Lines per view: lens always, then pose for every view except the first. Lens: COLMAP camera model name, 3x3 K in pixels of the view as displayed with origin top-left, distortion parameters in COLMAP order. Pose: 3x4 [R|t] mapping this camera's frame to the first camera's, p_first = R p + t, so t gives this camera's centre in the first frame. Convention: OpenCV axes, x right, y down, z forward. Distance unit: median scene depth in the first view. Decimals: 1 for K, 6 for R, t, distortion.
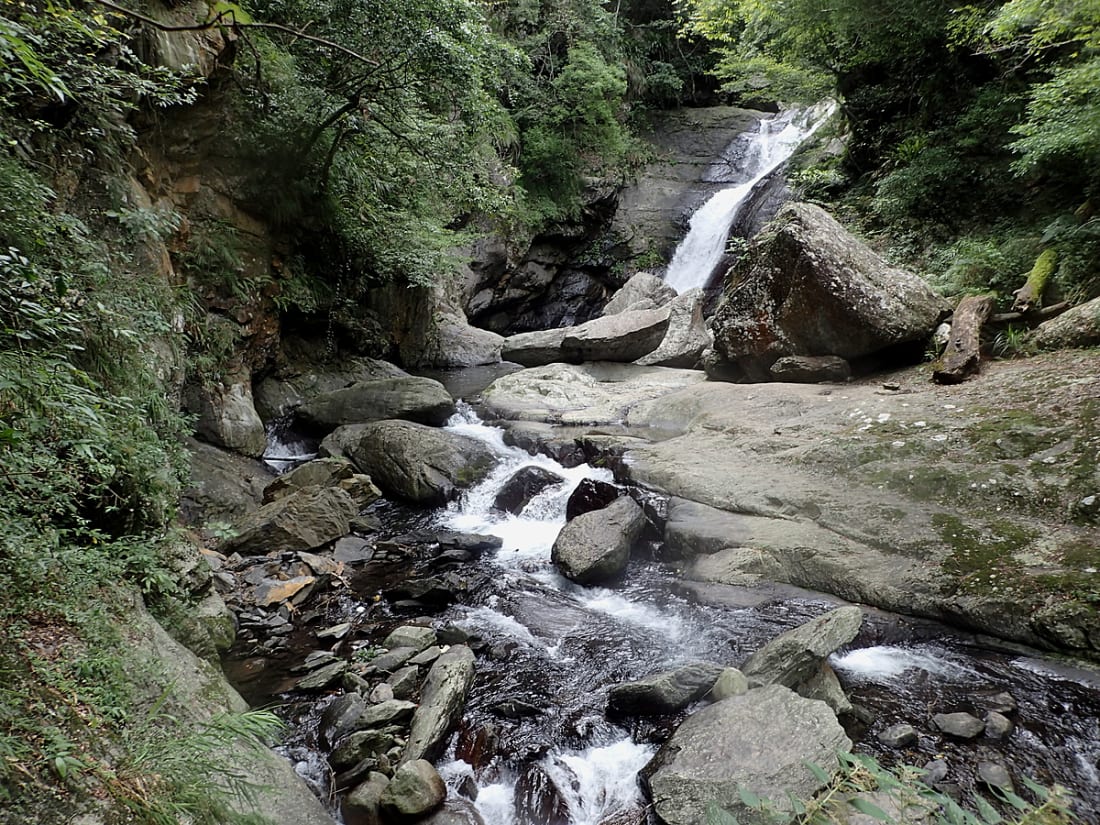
lens RADIAL K [[819.8, 0, 552.2], [0, 819.8, 409.6], [0, 0, 1]] dist [0.006395, -0.002667]
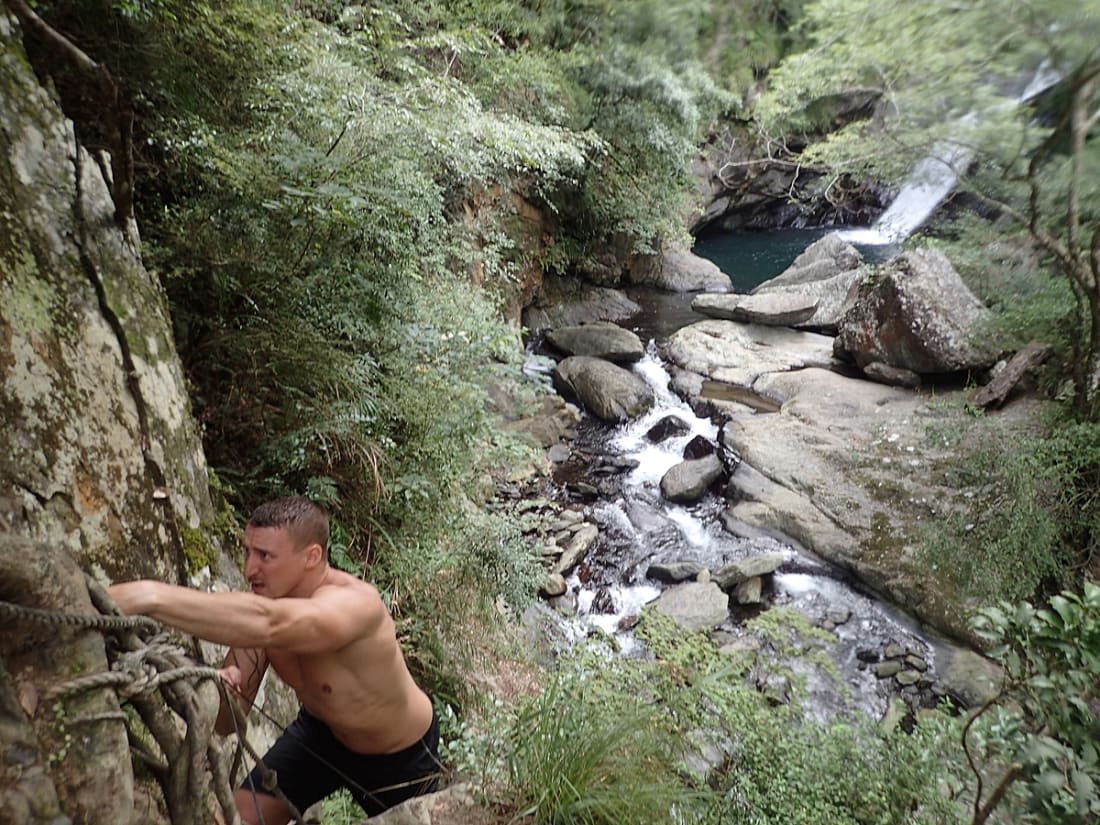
lens RADIAL K [[819.8, 0, 547.7], [0, 819.8, 412.8], [0, 0, 1]] dist [0.006395, -0.002667]
pose [[0.937666, 0.190894, -0.290418, 0.241010], [-0.113967, 0.958328, 0.261953, -0.379332], [0.328321, -0.212526, 0.920347, -0.652447]]
